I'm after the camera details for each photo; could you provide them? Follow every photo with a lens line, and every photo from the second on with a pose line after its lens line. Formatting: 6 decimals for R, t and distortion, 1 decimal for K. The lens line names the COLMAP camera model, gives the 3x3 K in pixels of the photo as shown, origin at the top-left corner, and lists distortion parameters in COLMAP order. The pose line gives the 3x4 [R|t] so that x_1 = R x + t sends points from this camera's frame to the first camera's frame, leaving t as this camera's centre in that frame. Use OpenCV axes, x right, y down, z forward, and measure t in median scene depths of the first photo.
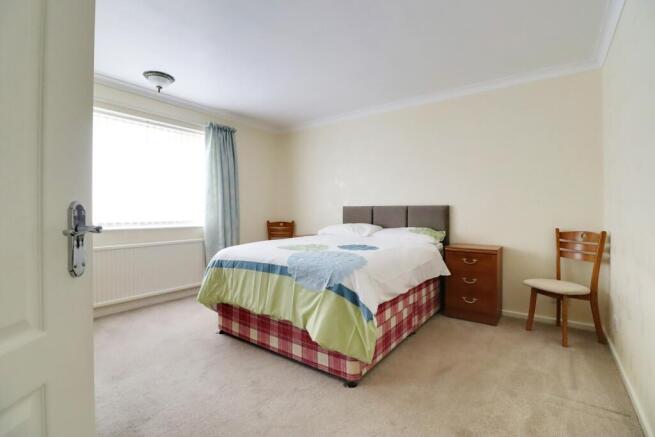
lens RADIAL K [[303.8, 0, 327.4], [0, 303.8, 217.5], [0, 0, 1]] dist [-0.016613, -0.002678]
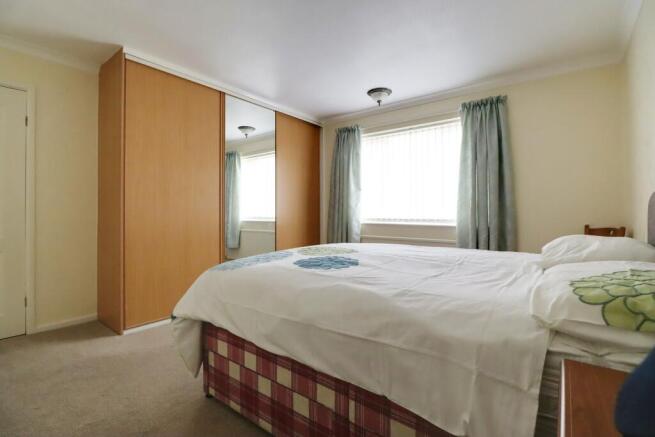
lens RADIAL K [[303.8, 0, 327.6], [0, 303.8, 214.6], [0, 0, 1]] dist [-0.016613, -0.002678]
pose [[-0.027290, 0.007916, -0.999596, 0.499155], [-0.017296, 0.999815, 0.008390, -0.005058], [0.999478, 0.017518, -0.027148, 0.693499]]
